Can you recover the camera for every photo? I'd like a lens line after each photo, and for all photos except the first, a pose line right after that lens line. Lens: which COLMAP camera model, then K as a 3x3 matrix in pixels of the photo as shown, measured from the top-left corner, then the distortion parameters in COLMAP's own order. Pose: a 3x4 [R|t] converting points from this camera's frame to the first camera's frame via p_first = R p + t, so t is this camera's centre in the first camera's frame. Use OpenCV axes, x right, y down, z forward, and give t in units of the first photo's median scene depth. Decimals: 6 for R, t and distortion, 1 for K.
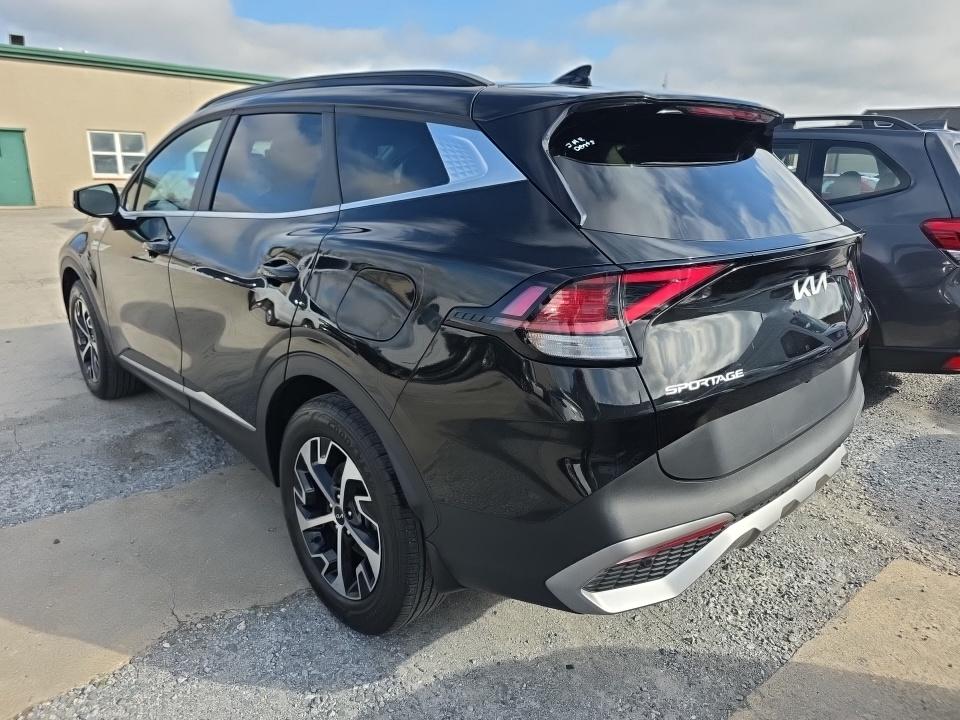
lens RADIAL K [[630.2, 0, 504.1], [0, 630.2, 360.3], [0, 0, 1]] dist [0.036324, -0.024683]
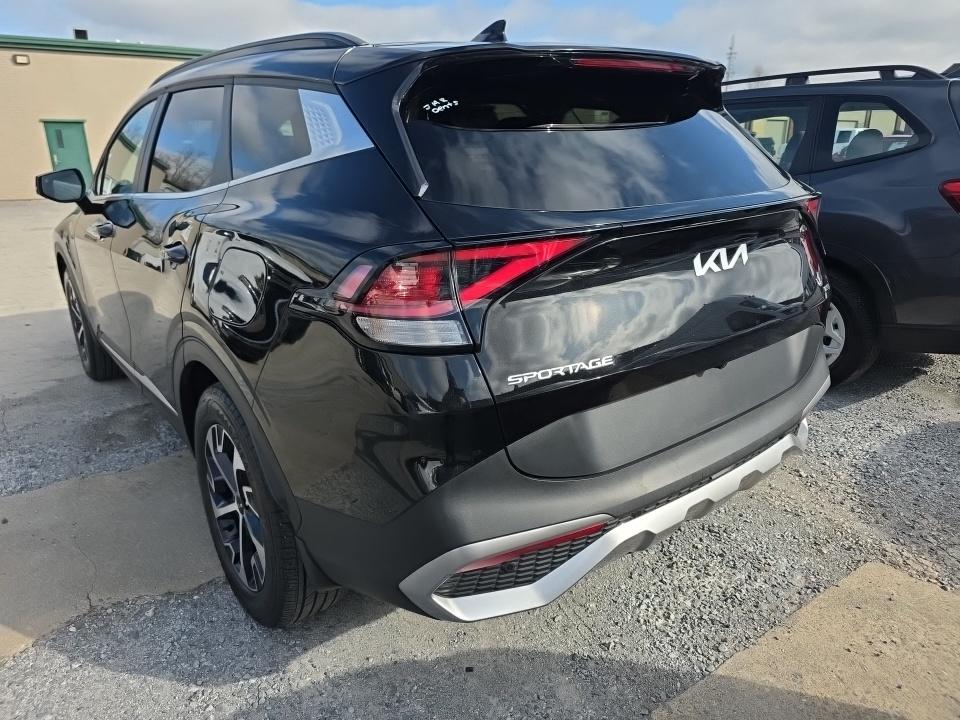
lens RADIAL K [[630.2, 0, 504.1], [0, 630.2, 360.3], [0, 0, 1]] dist [0.036324, -0.024683]
pose [[0.994982, -0.001341, -0.100044, 0.236465], [0.004846, 0.999383, 0.034793, -0.008143], [0.099935, -0.035103, 0.994375, 0.078915]]
